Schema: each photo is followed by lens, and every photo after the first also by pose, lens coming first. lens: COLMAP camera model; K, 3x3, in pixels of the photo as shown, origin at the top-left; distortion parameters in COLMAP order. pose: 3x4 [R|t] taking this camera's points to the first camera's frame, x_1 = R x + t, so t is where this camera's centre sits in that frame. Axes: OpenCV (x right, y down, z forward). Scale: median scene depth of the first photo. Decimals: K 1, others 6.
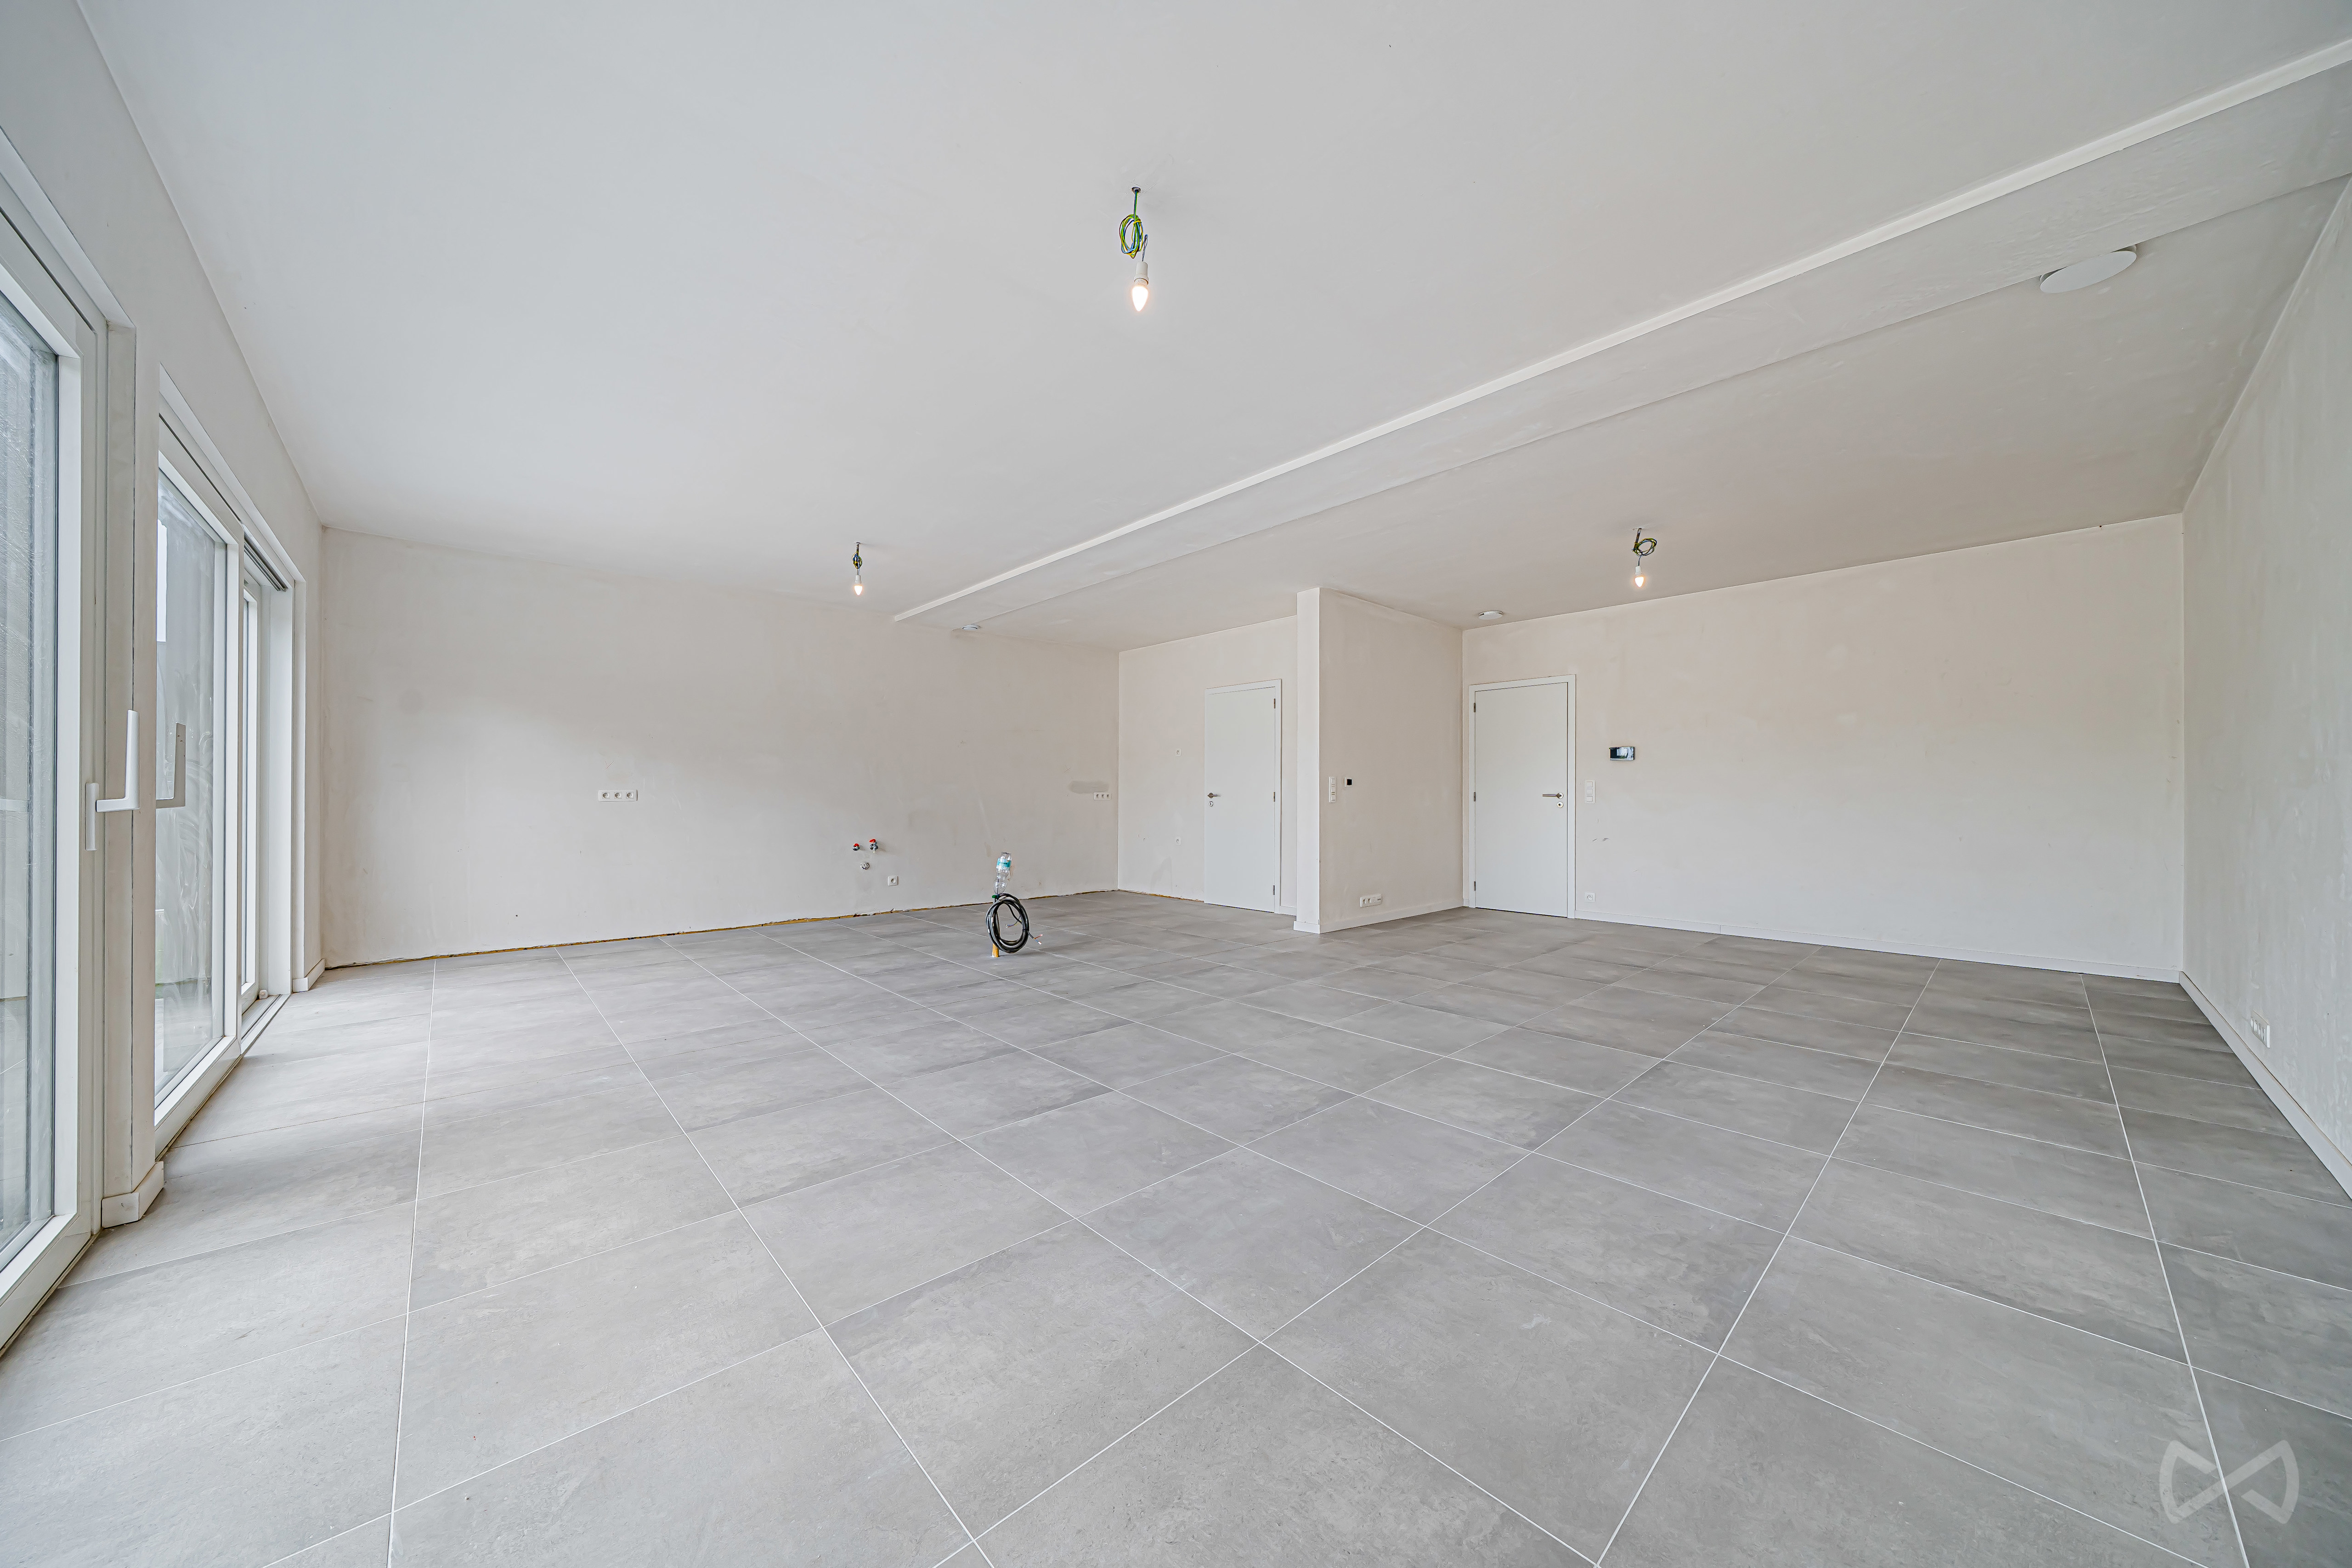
lens RADIAL K [[793.1, 0, 1183.9], [0, 793.1, 793.1], [0, 0, 1]] dist [-0.003288, 0.000020]
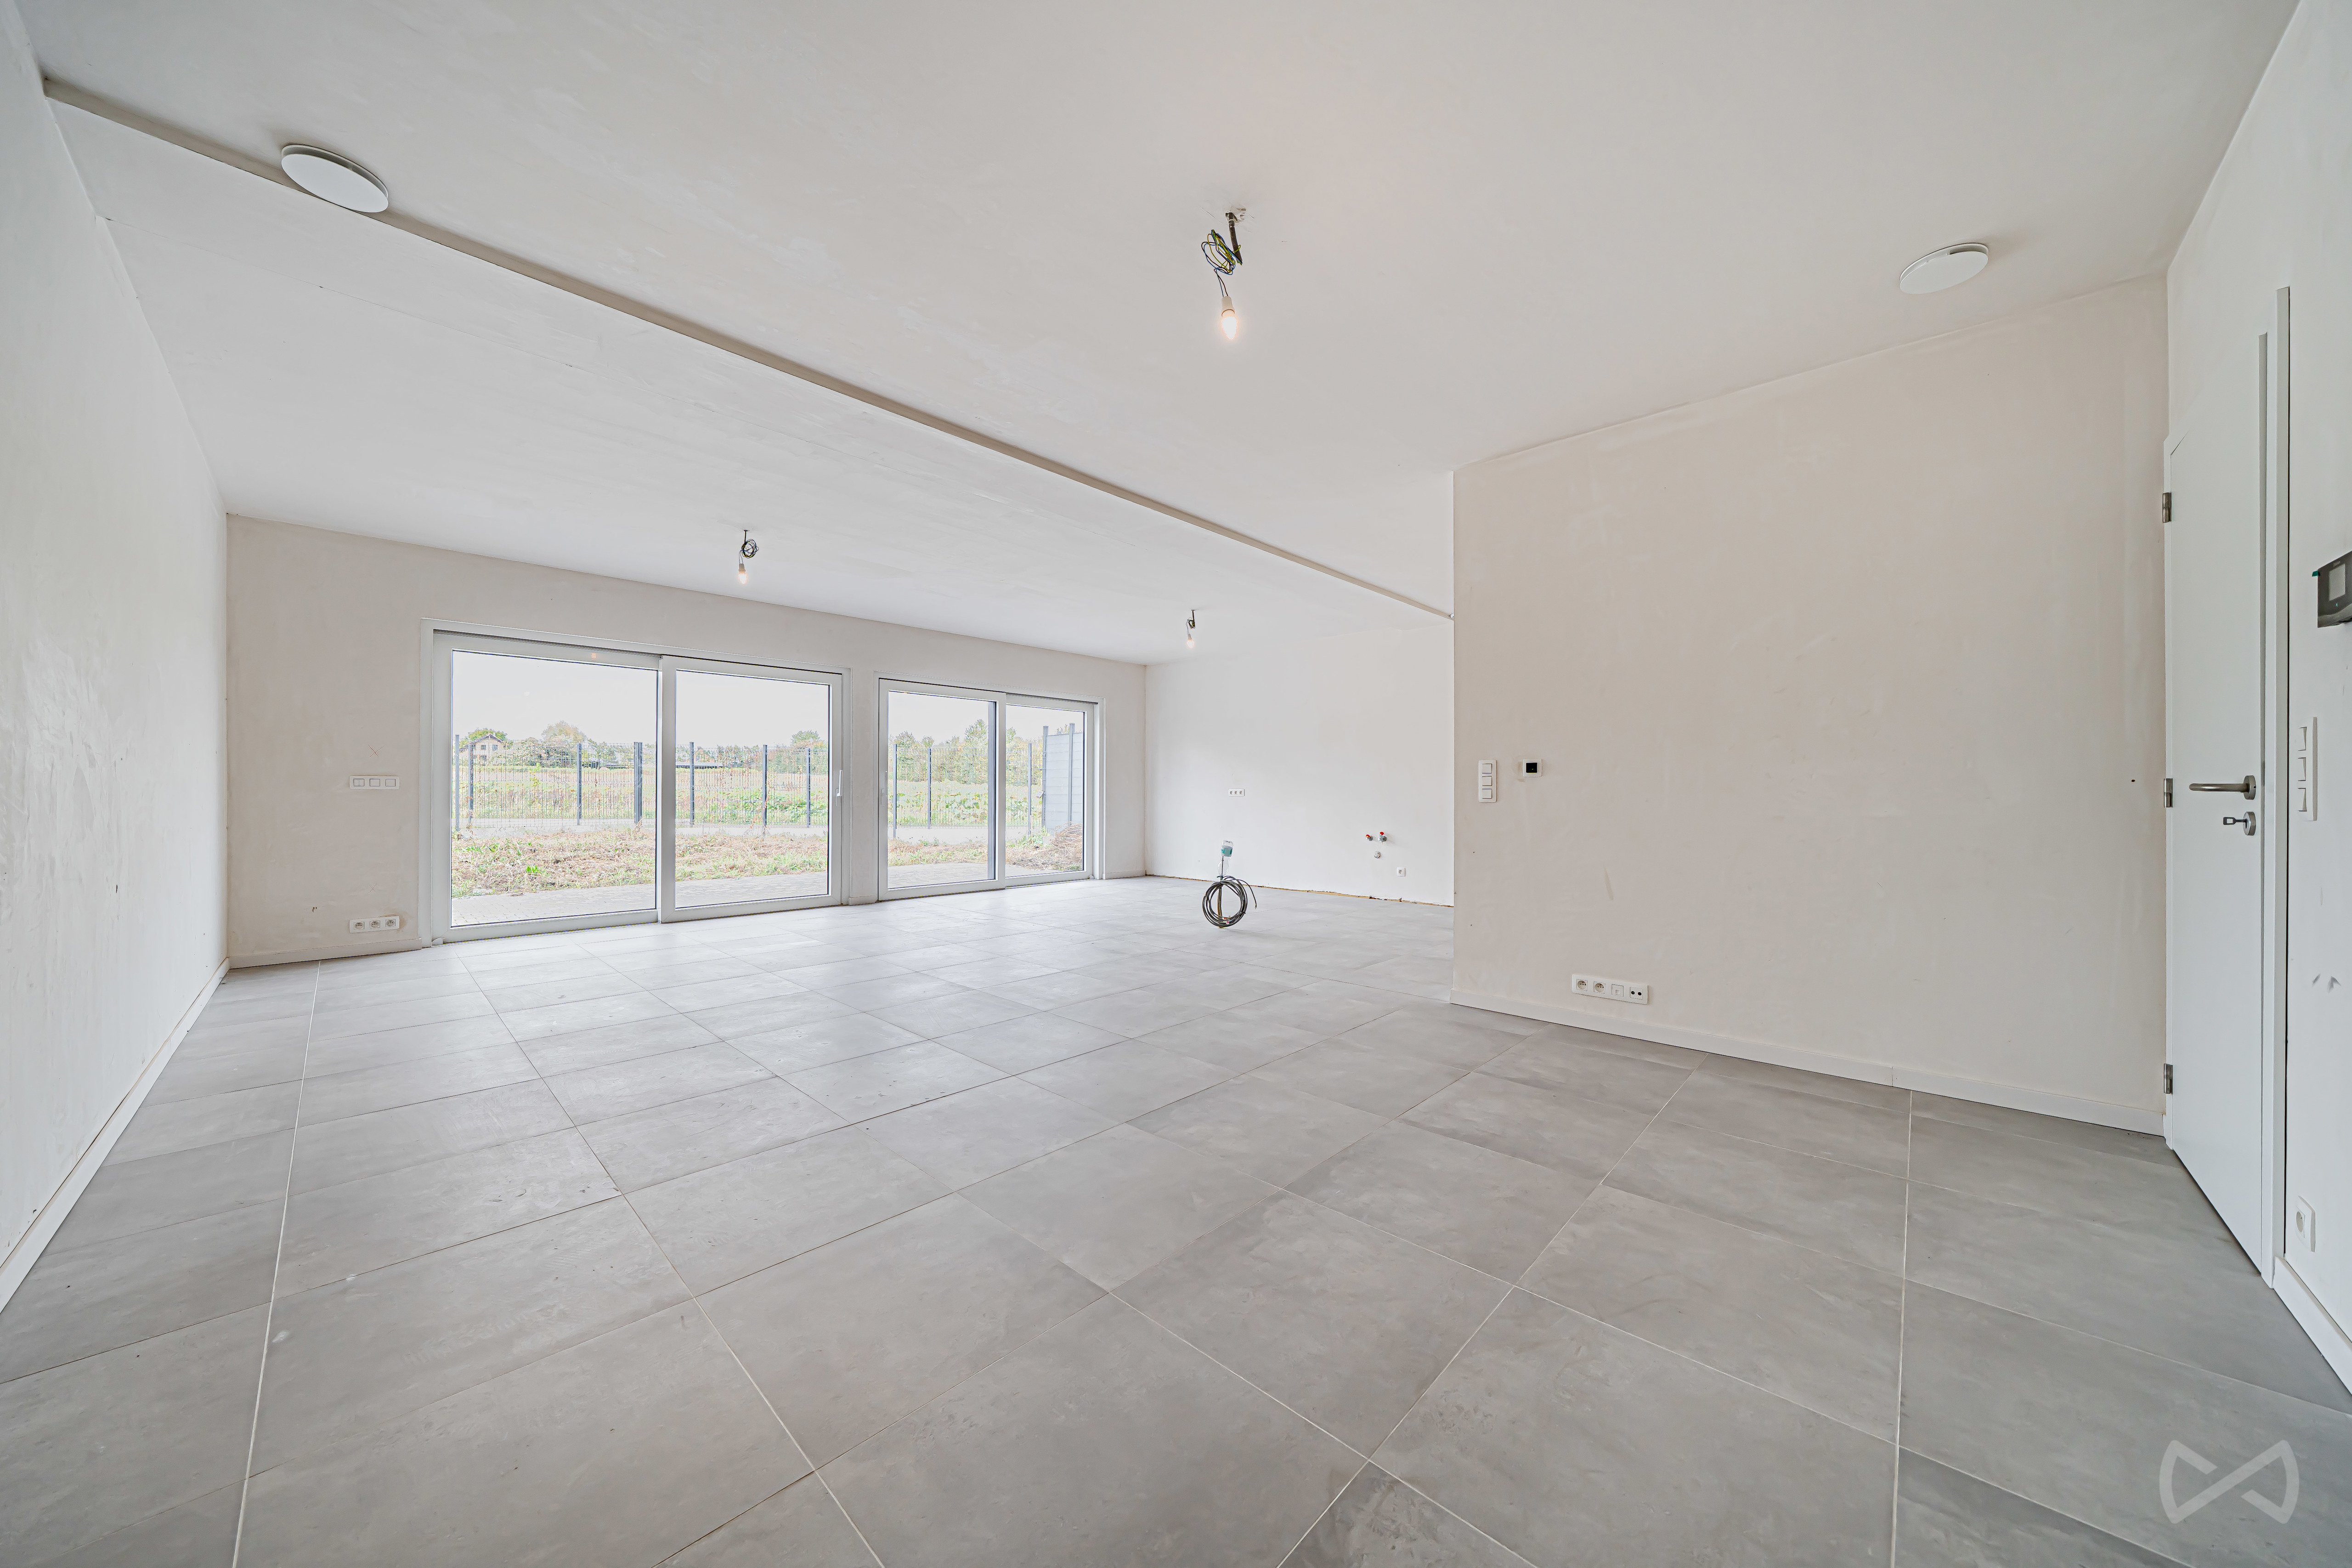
lens RADIAL K [[793.1, 0, 1184.1], [0, 793.1, 799.7], [0, 0, 1]] dist [-0.003288, 0.000020]
pose [[0.067283, 0.005419, -0.997719, 0.749218], [0.006652, 0.999961, 0.005880, 0.004678], [0.997712, -0.007032, 0.067245, 0.679522]]
